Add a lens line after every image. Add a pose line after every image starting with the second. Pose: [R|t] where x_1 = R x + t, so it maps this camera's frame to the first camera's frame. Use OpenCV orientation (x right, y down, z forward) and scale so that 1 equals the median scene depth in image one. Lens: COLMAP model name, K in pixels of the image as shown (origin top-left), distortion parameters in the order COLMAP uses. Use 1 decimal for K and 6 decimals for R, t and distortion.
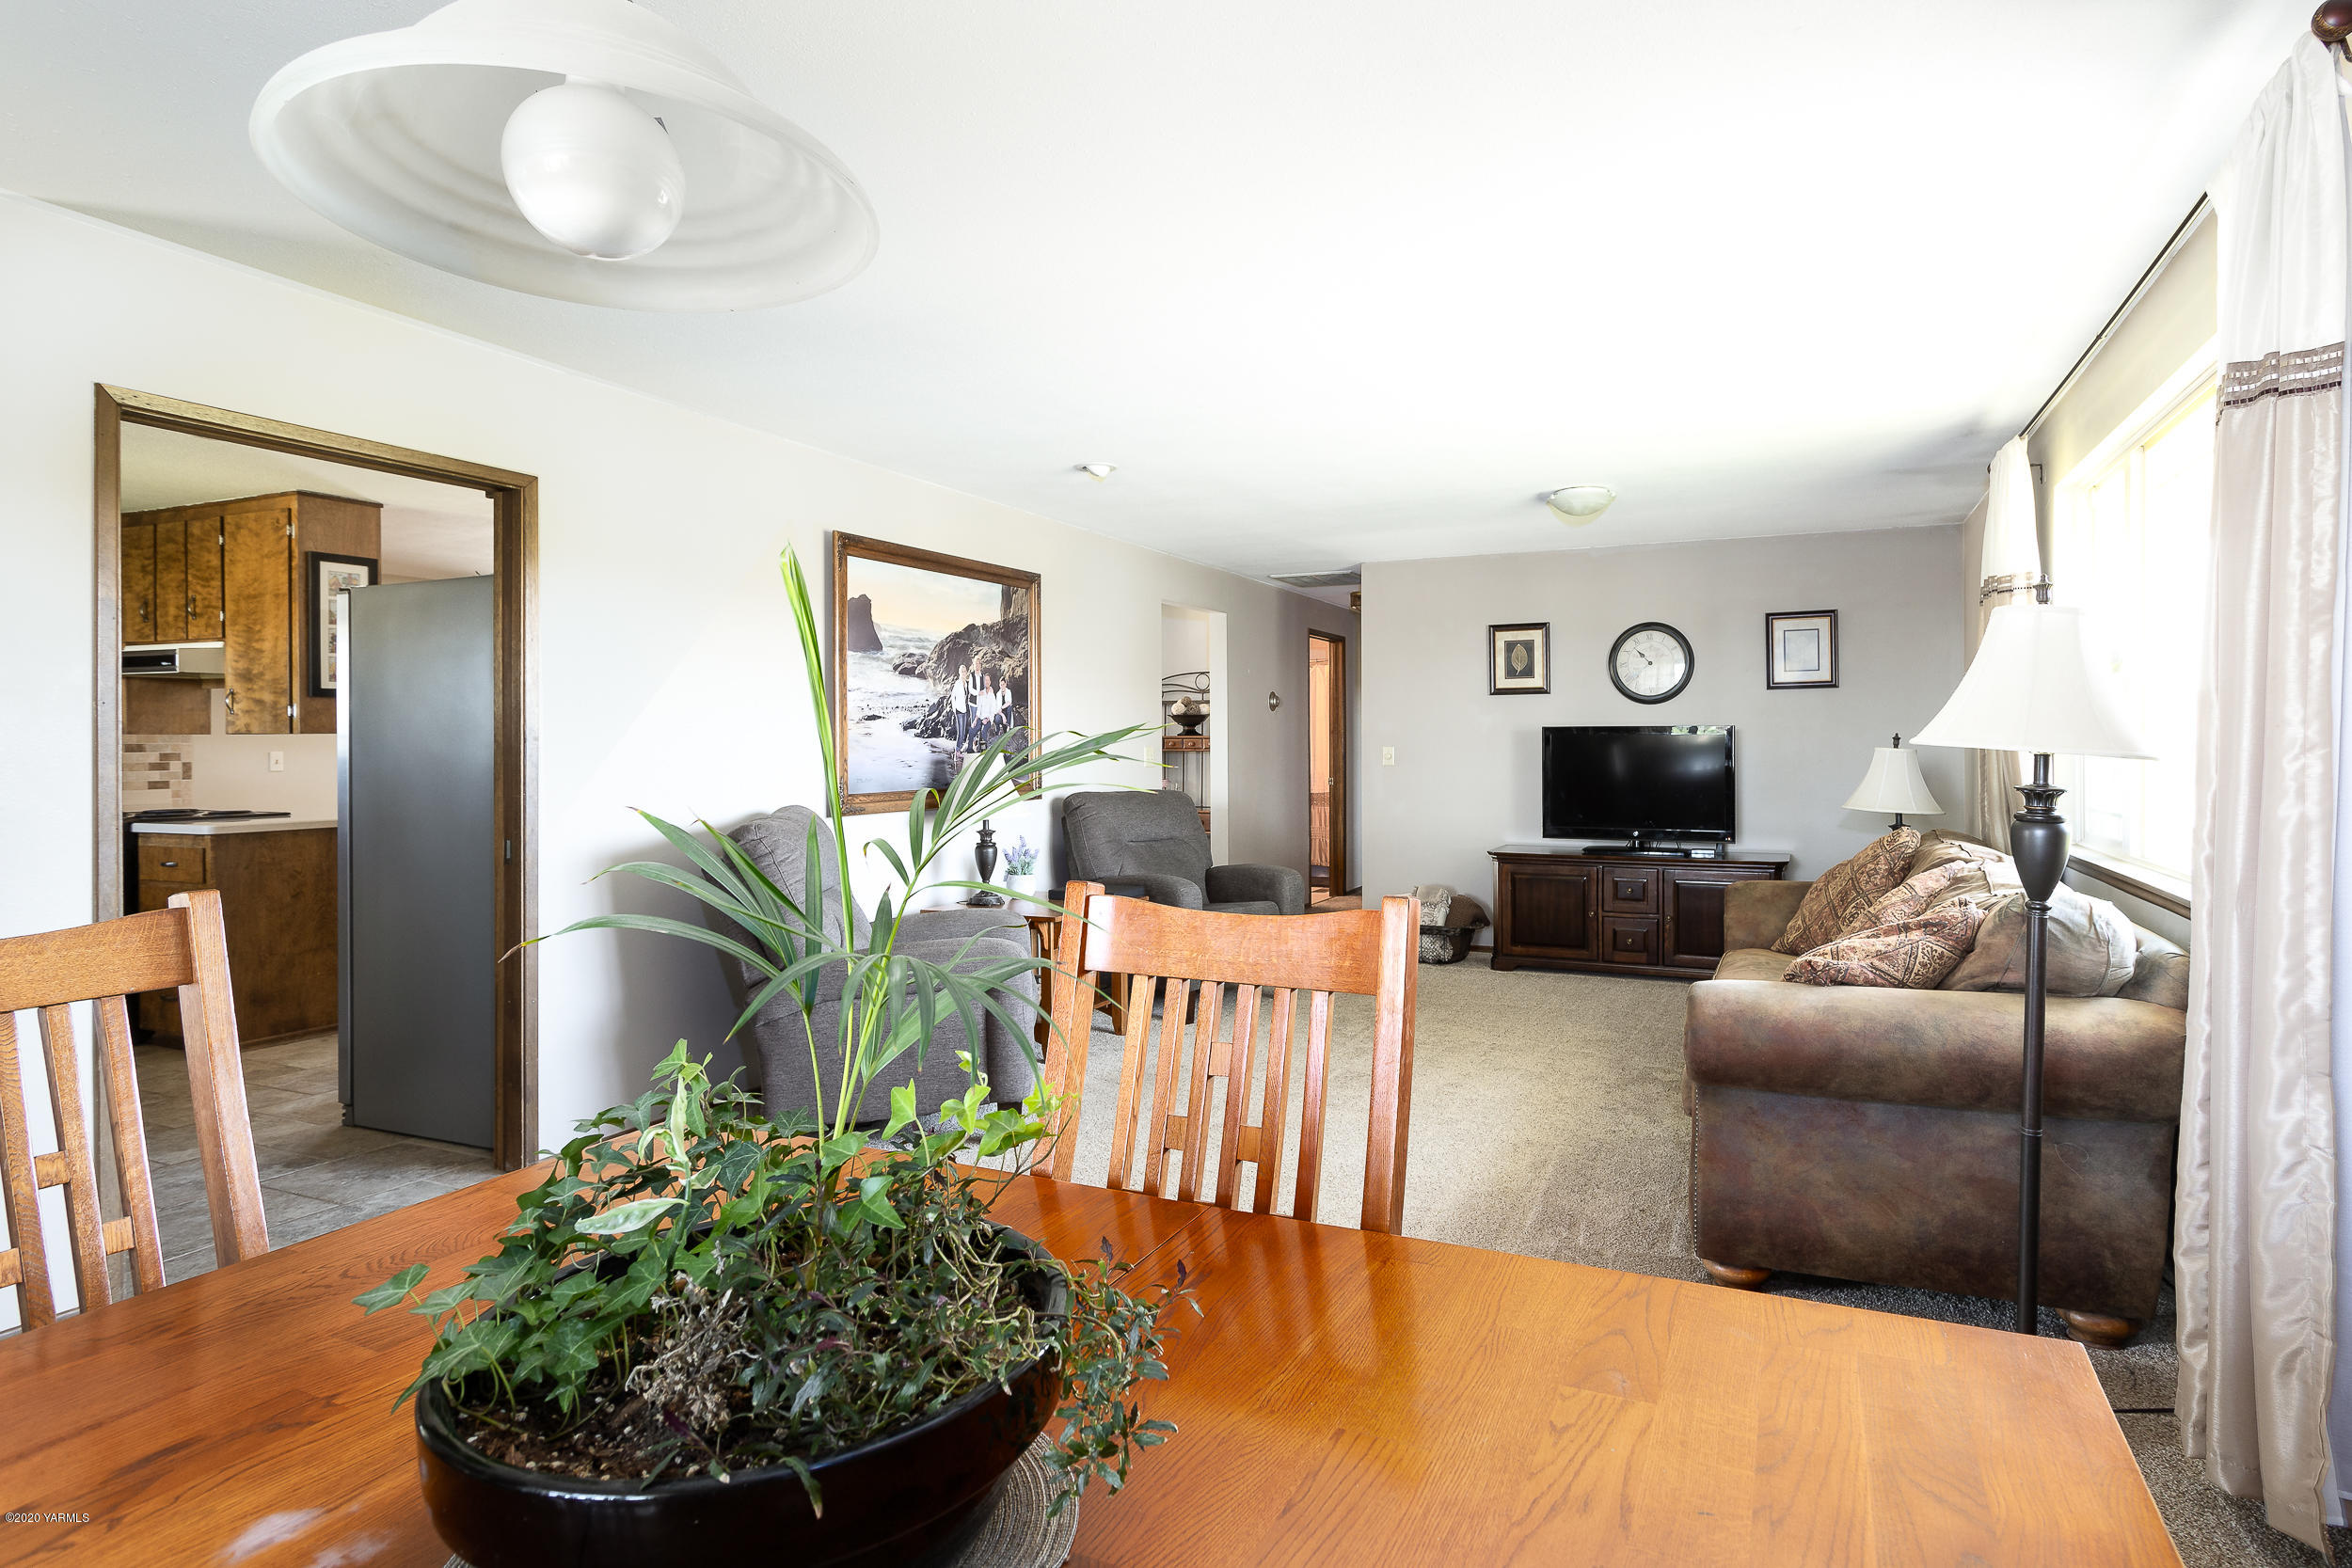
lens RADIAL K [[1175.7, 0, 1190.8], [0, 1175.7, 732.5], [0, 0, 1]] dist [0.003424, 0.002624]
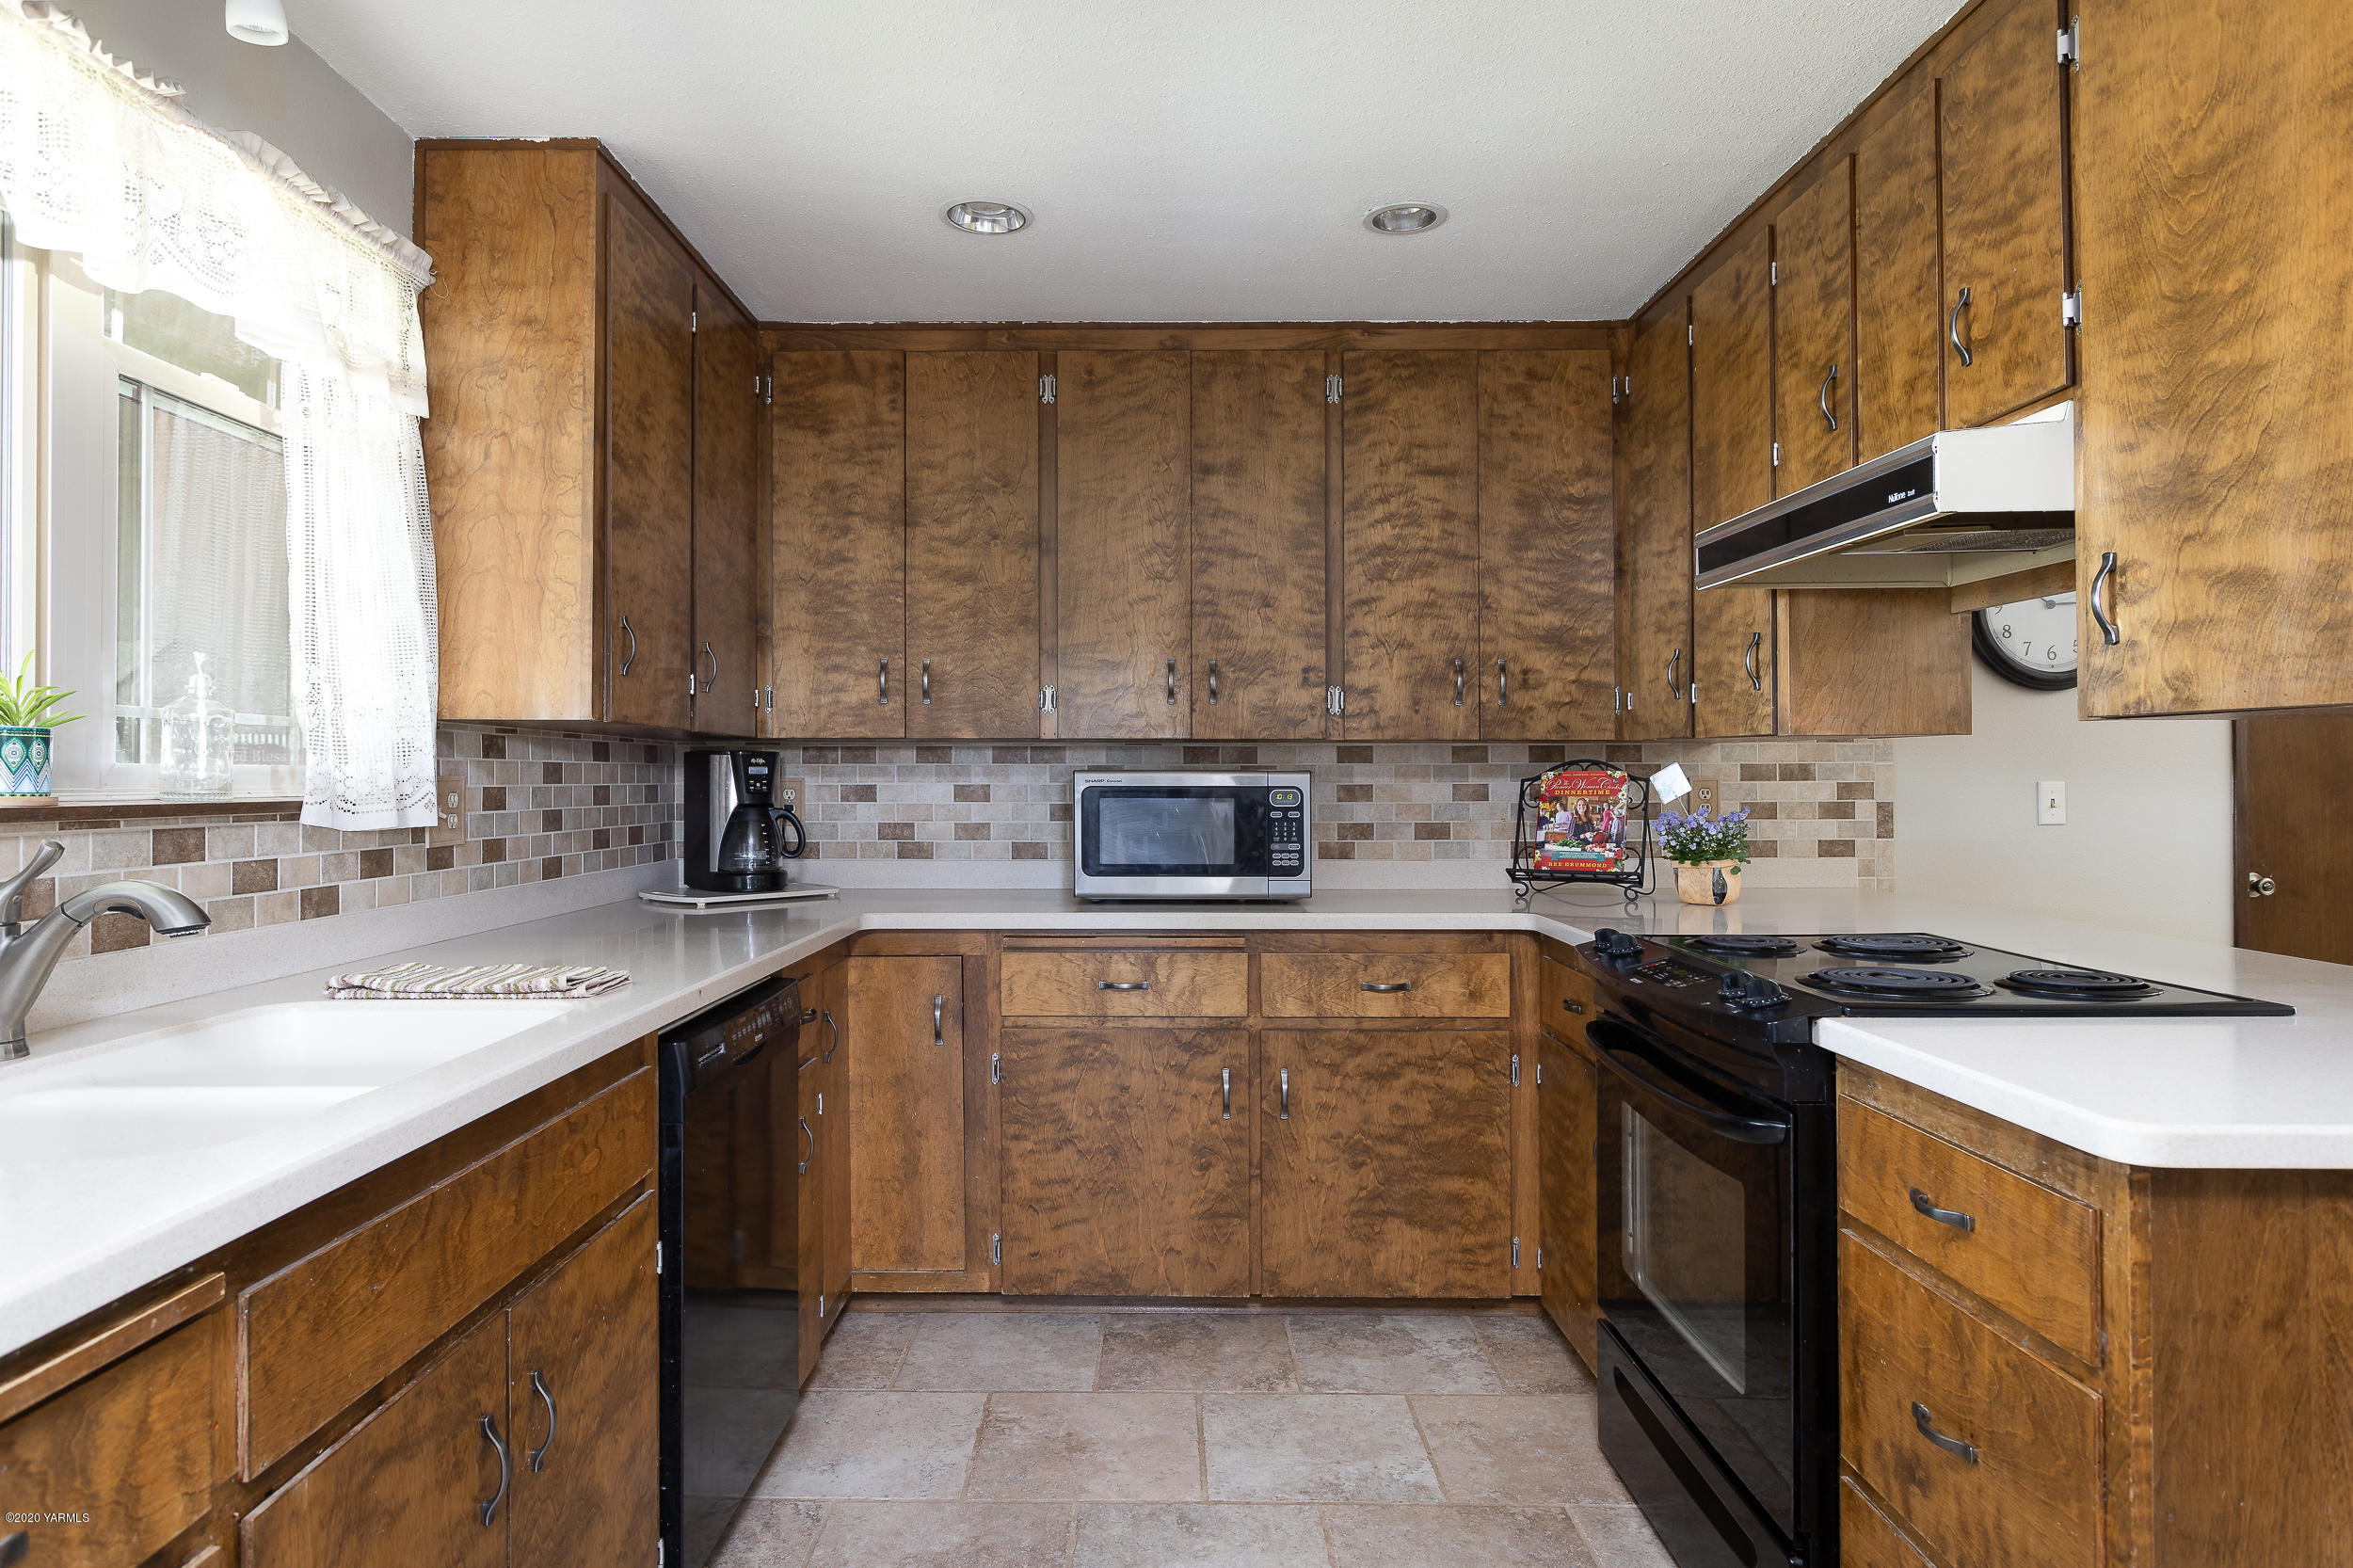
lens RADIAL K [[1355.2, 0, 1125.4], [0, 1355.2, 784.7], [0, 0, 1]] dist [-0.007816, 0.002957]
pose [[0.384516, 0.007292, -0.923089, -0.604979], [0.010332, 0.999872, 0.012202, 0.010832], [0.923060, -0.014229, 0.384392, 0.660291]]
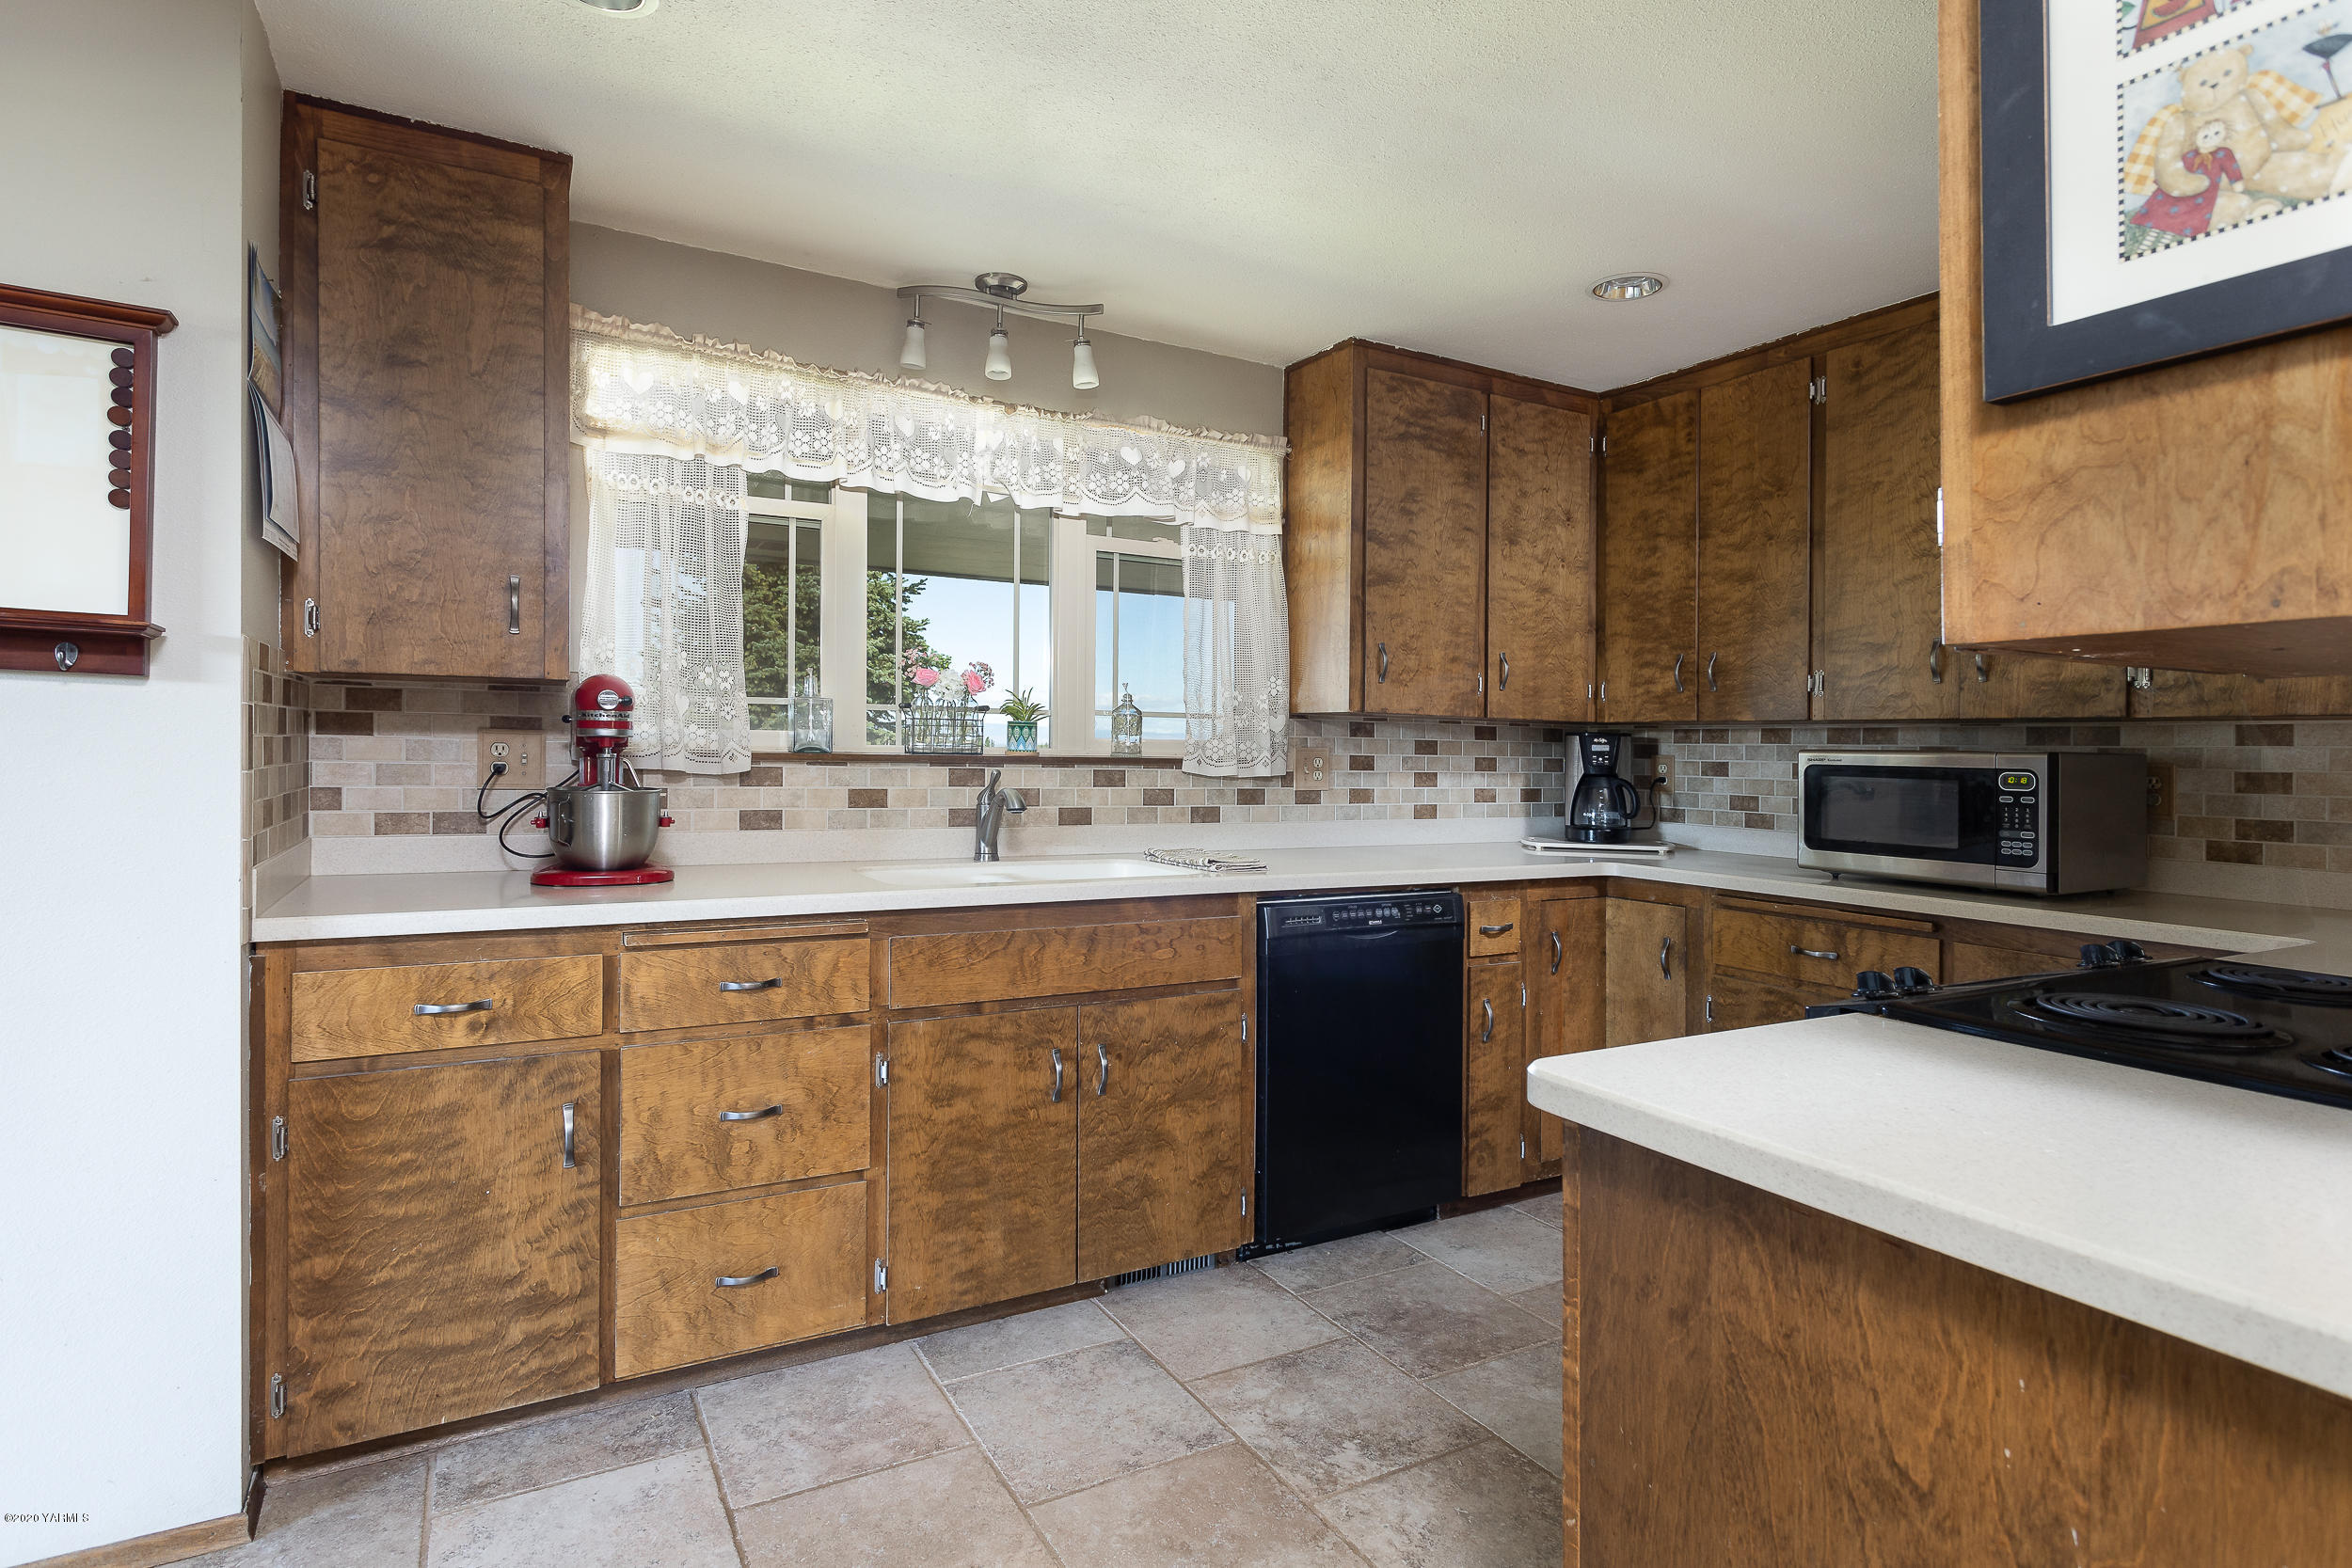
lens RADIAL K [[1175.7, 0, 1174.9], [0, 1175.7, 791.8], [0, 0, 1]] dist [0.003424, 0.002624]
pose [[-0.593029, 0.021737, -0.804887, -0.539596], [-0.005716, 0.999497, 0.031204, 0.015966], [0.805161, 0.023106, -0.592607, 0.970477]]
